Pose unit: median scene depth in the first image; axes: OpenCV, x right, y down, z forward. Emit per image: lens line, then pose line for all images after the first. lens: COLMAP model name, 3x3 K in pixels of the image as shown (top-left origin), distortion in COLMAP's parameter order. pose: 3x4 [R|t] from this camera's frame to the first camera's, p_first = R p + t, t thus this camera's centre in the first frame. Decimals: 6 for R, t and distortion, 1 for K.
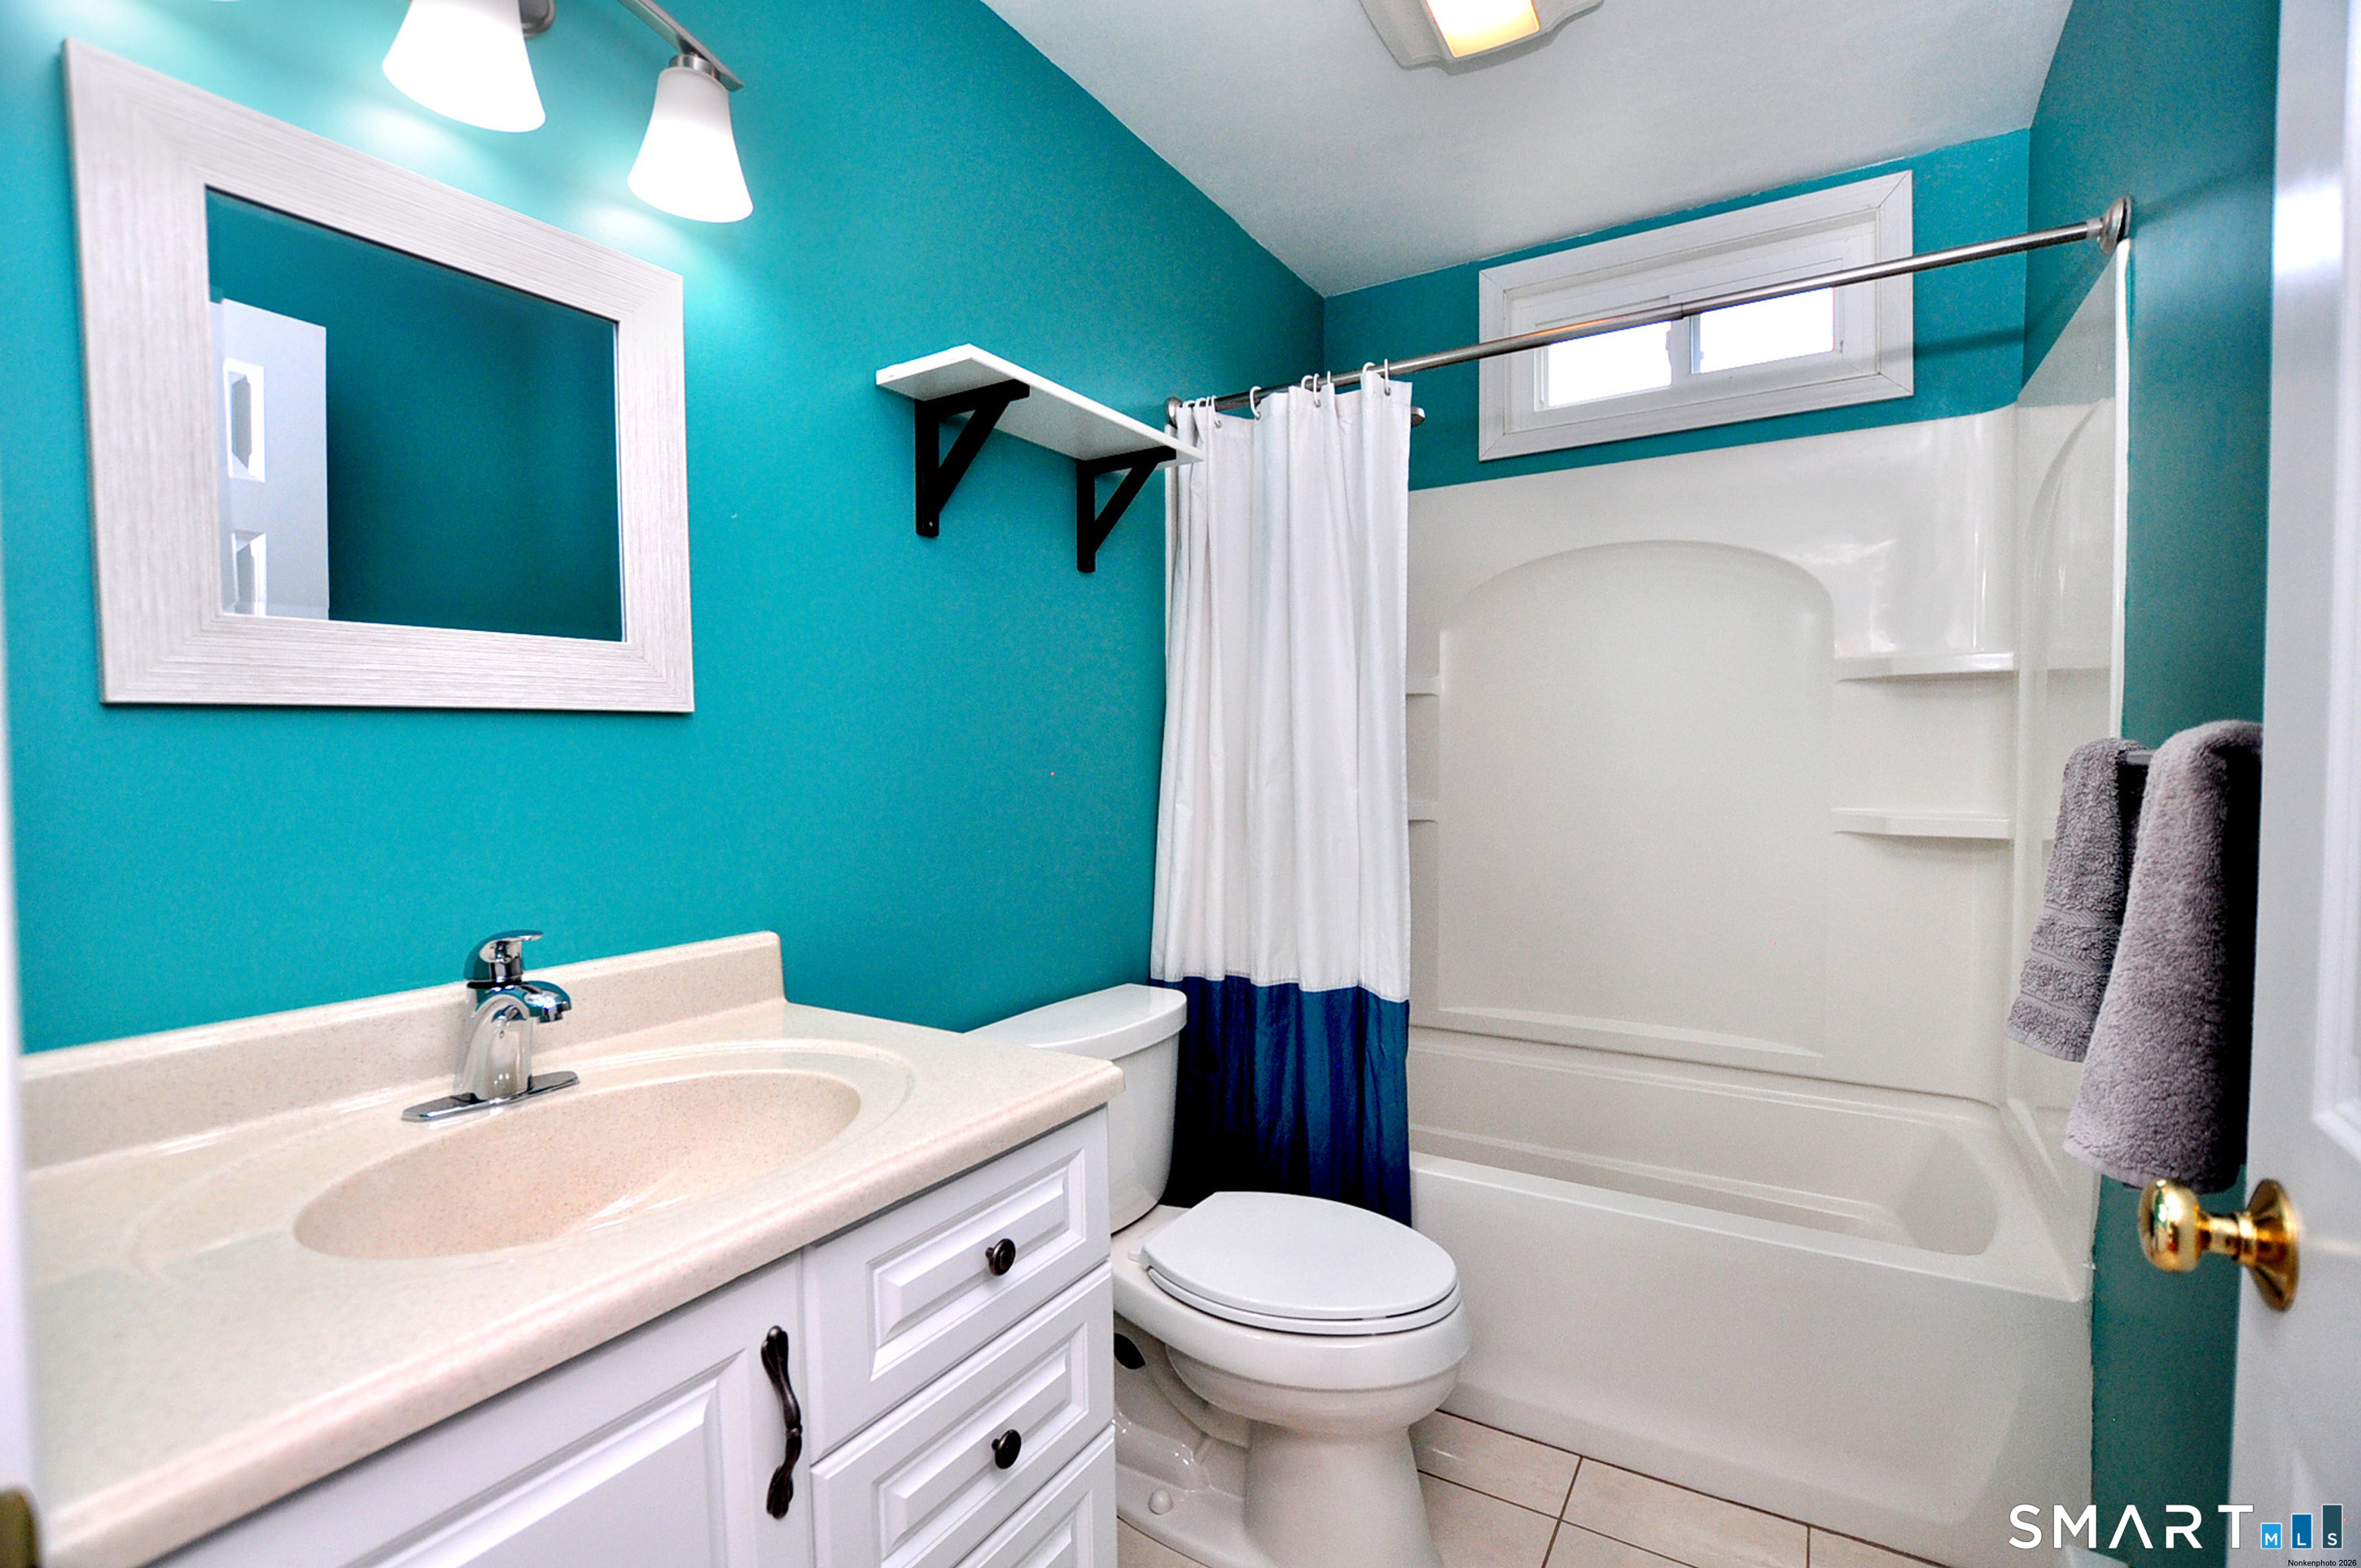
lens RADIAL K [[1047.4, 0, 1189.0], [0, 1047.4, 795.5], [0, 0, 1]] dist [-0.027109, 0.000114]
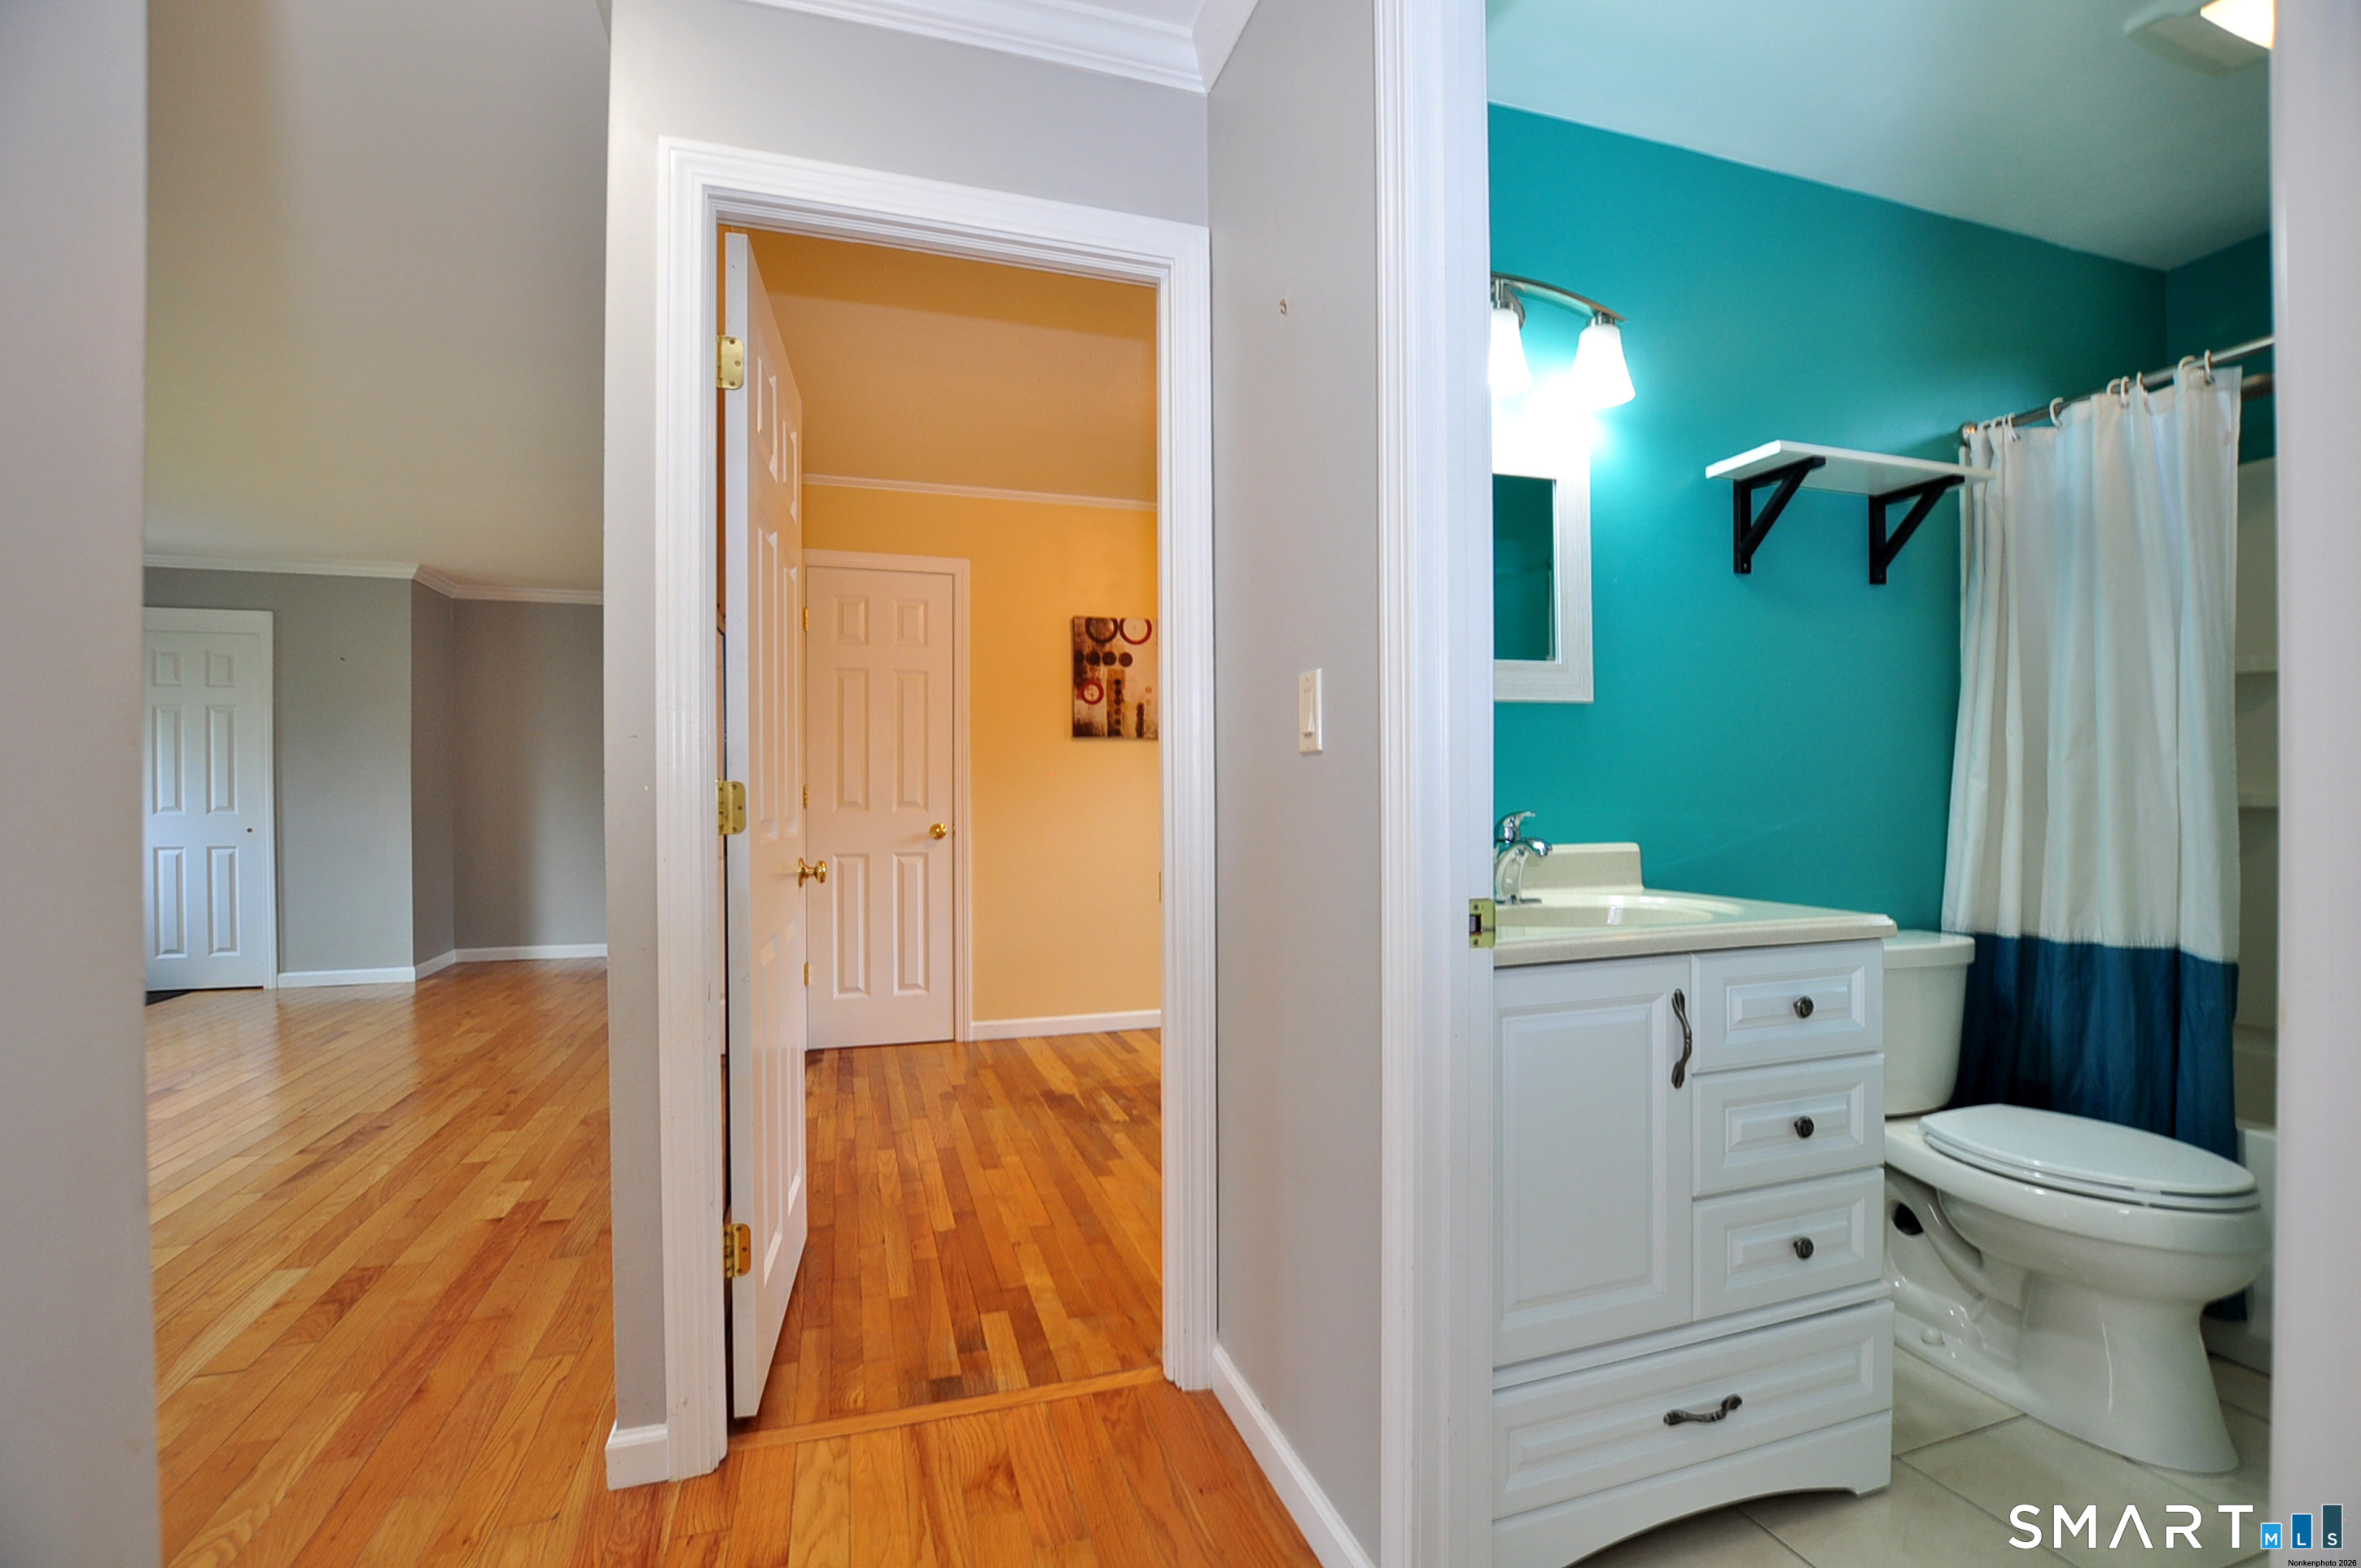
lens RADIAL K [[1047.4, 0, 1189.0], [0, 1047.4, 795.5], [0, 0, 1]] dist [-0.027109, 0.000114]
pose [[0.767185, 0.004476, -0.641410, 0.060467], [-0.023578, 0.999497, -0.021226, 0.075654], [0.640992, 0.031407, 0.766904, -0.432456]]
